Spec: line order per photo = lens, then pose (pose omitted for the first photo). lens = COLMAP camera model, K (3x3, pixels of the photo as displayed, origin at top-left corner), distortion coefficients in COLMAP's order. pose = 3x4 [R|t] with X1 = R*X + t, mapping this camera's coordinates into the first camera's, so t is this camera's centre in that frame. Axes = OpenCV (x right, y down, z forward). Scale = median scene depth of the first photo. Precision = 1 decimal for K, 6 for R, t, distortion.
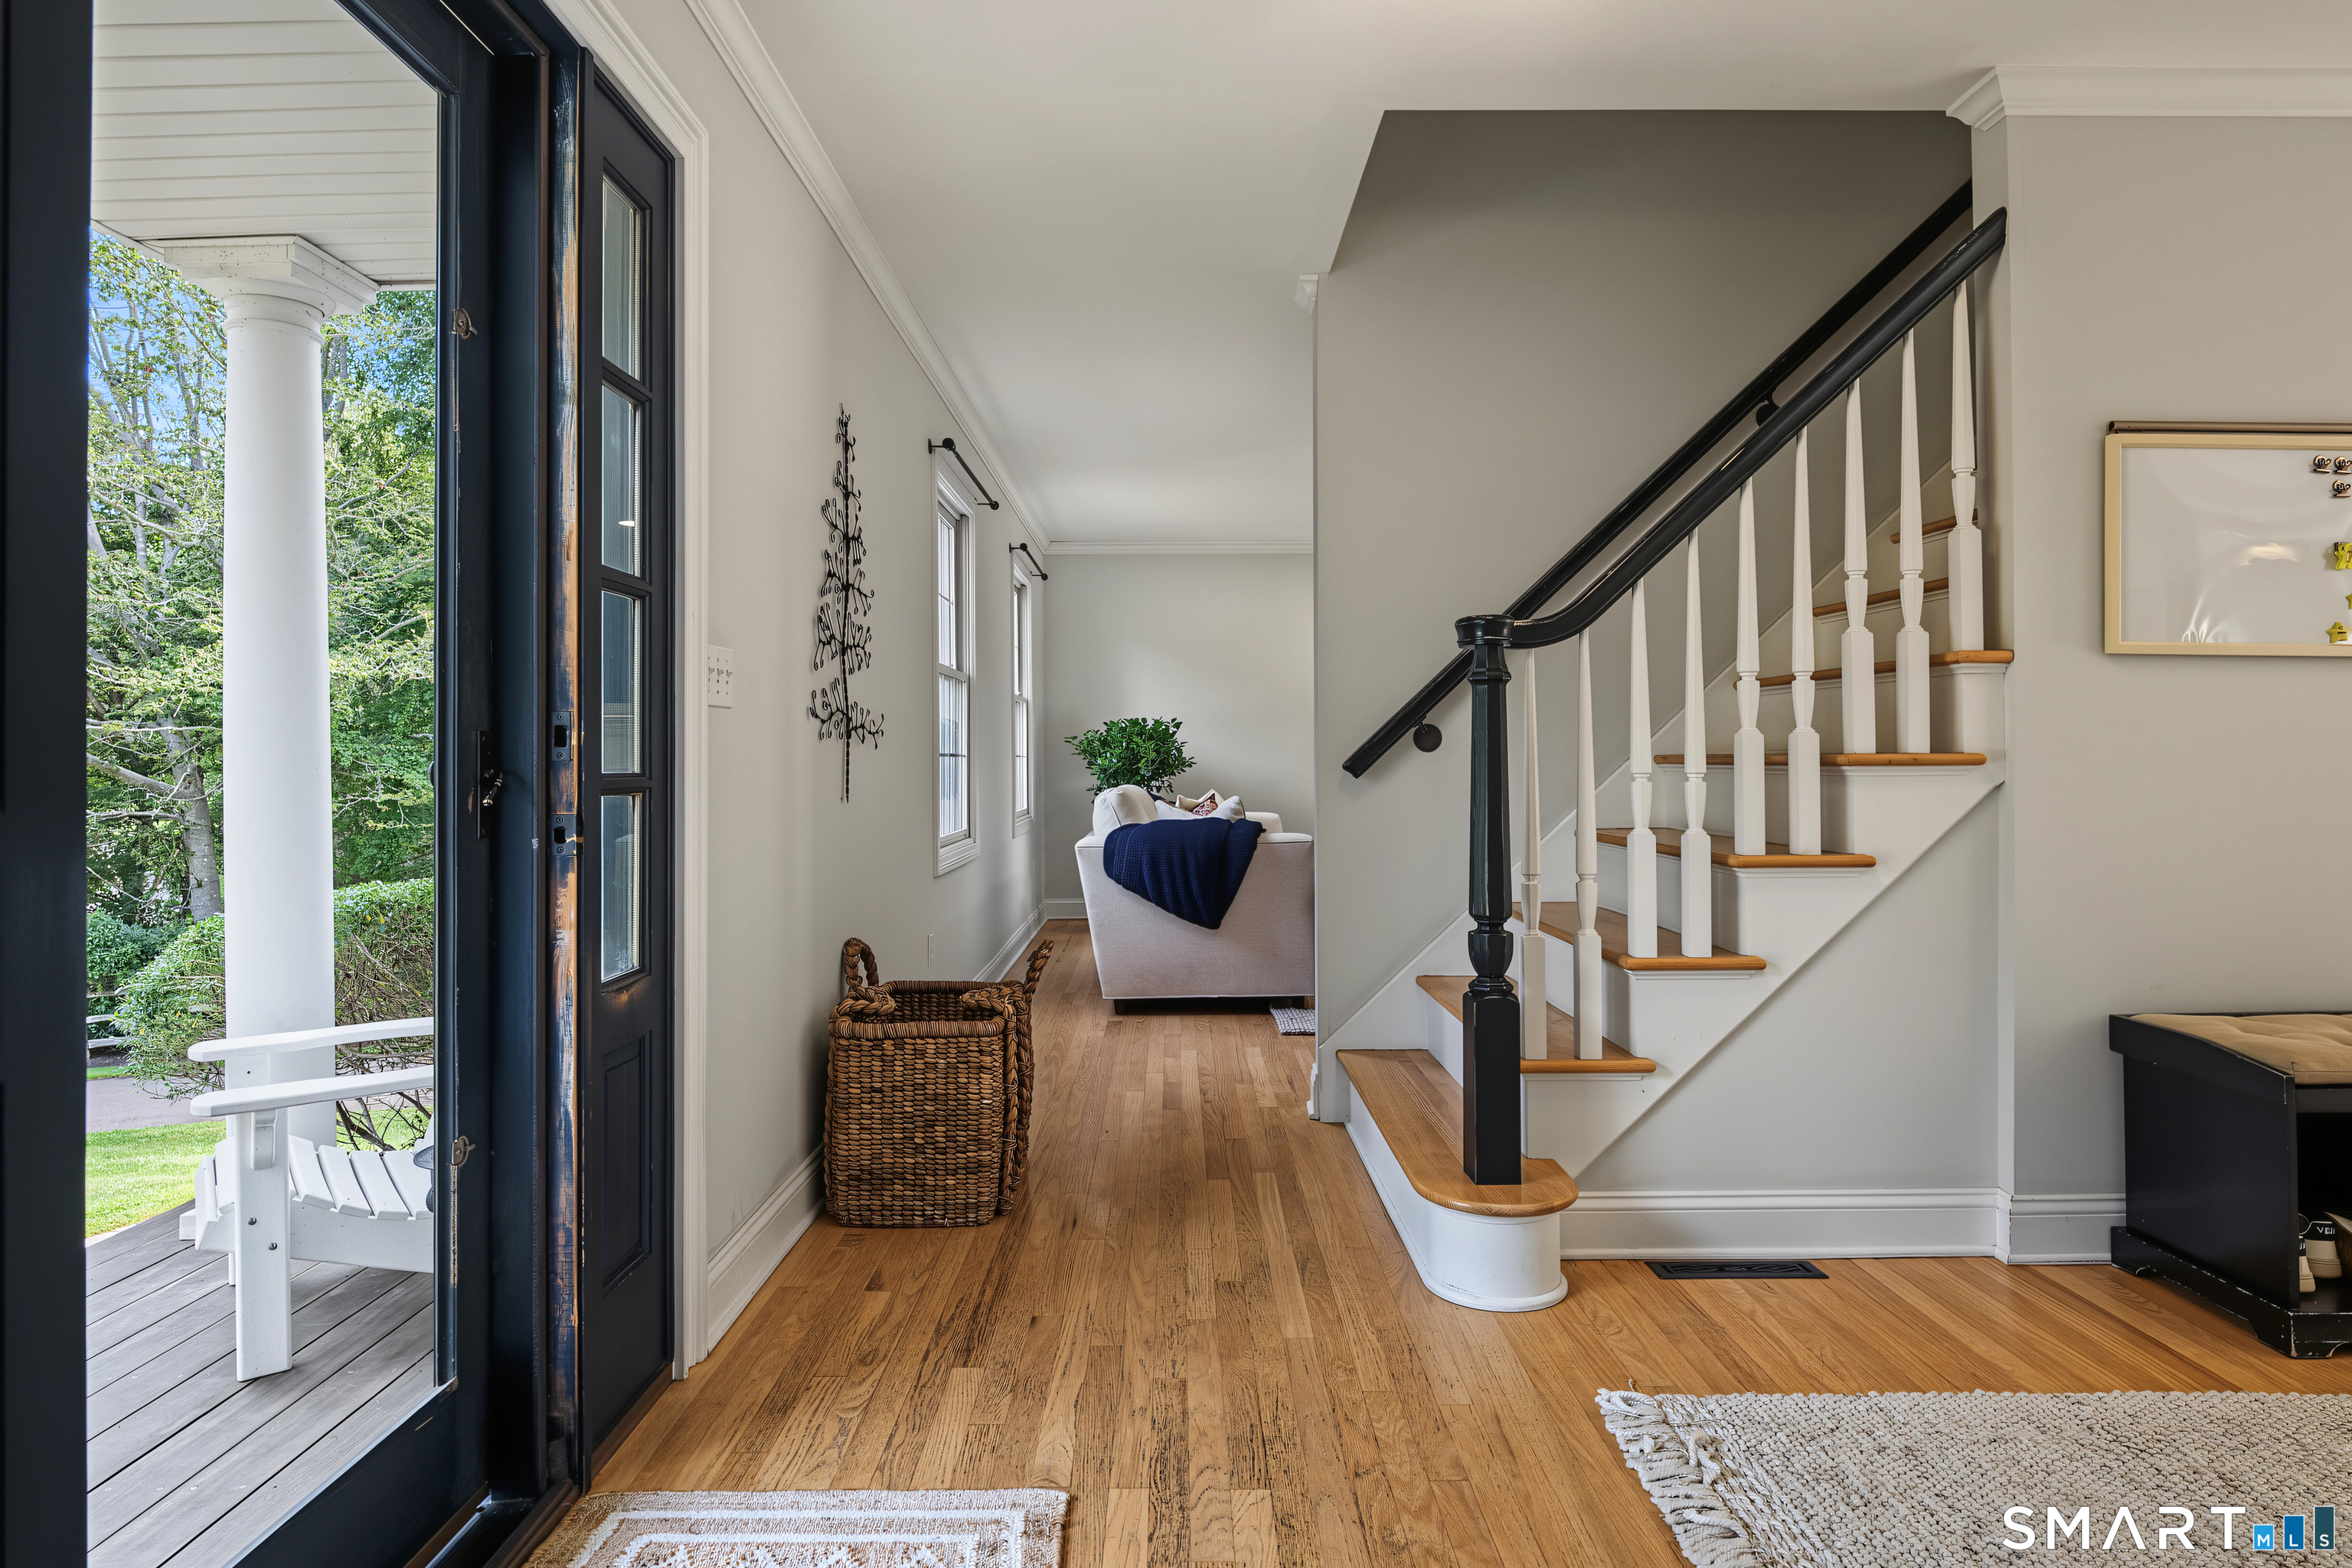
lens RADIAL K [[1303.5, 0, 1174.5], [0, 1303.5, 774.6], [0, 0, 1]] dist [-0.005741, -0.001712]
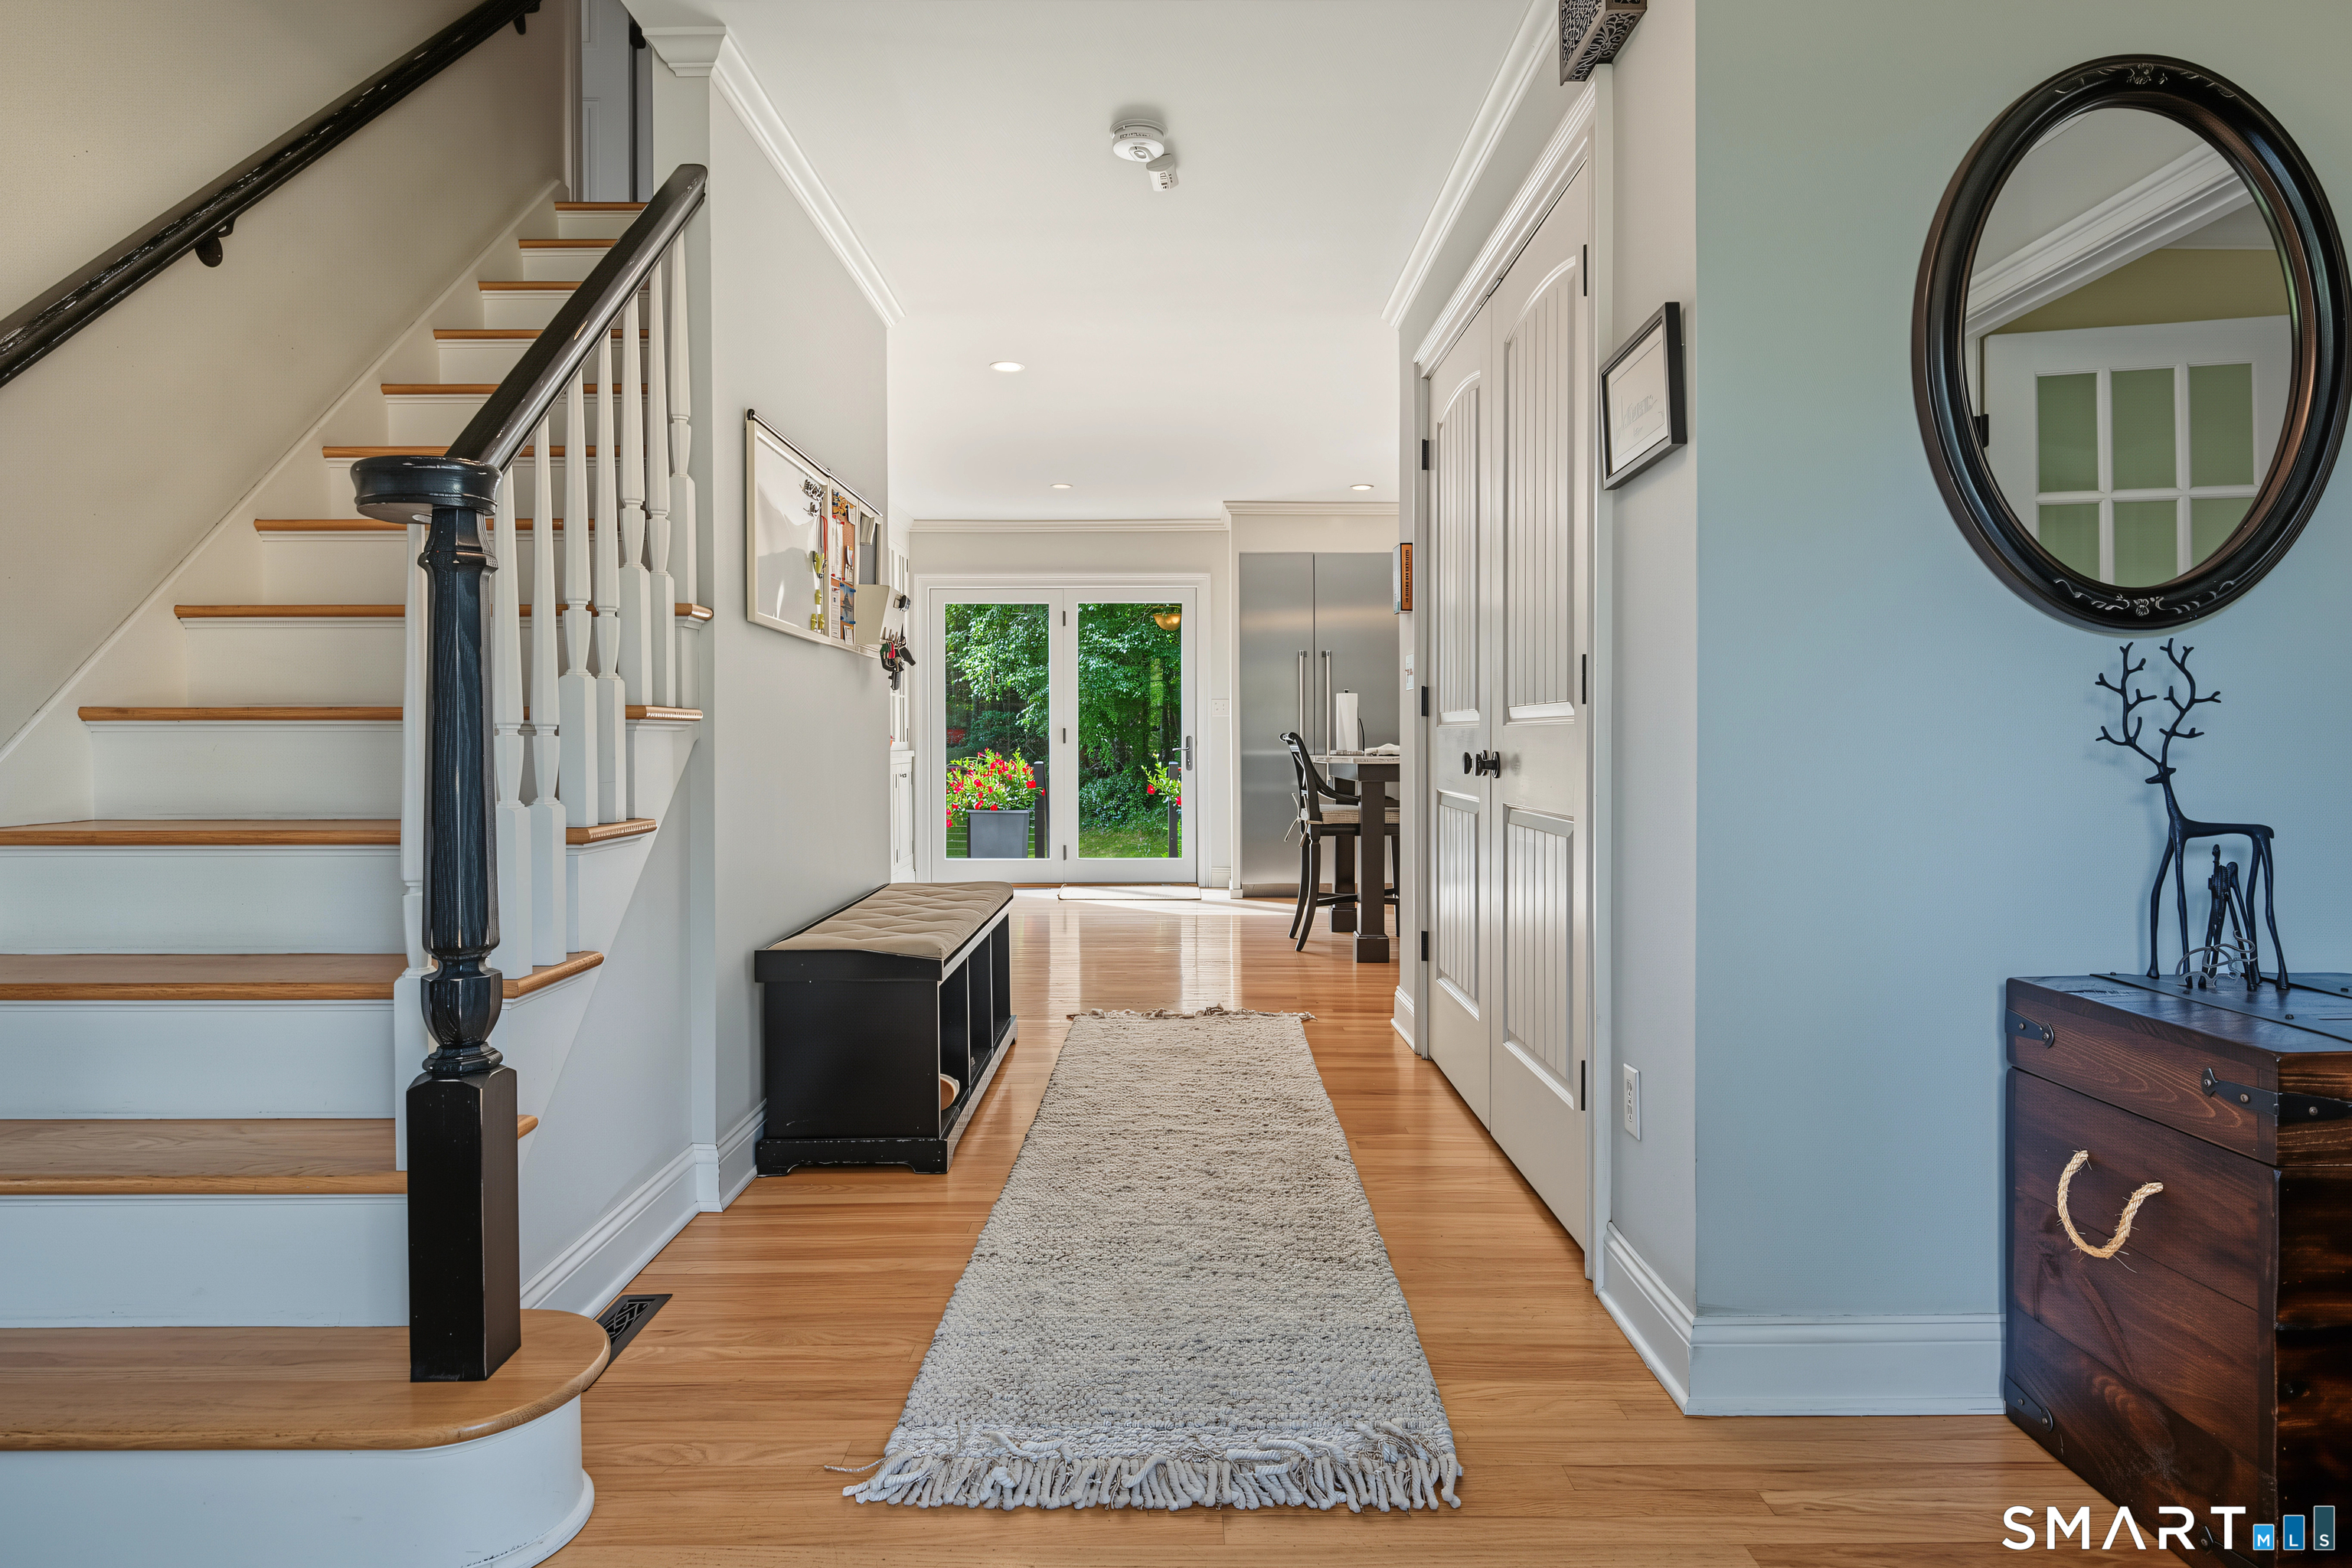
lens RADIAL K [[1303.5, 0, 1180.4], [0, 1303.5, 769.8], [0, 0, 1]] dist [-0.005741, -0.001712]
pose [[-0.021429, -0.024978, 0.999458, -0.396398], [0.006489, 0.999663, 0.025122, 0.004516], [-0.999749, 0.007024, -0.021259, 0.673308]]
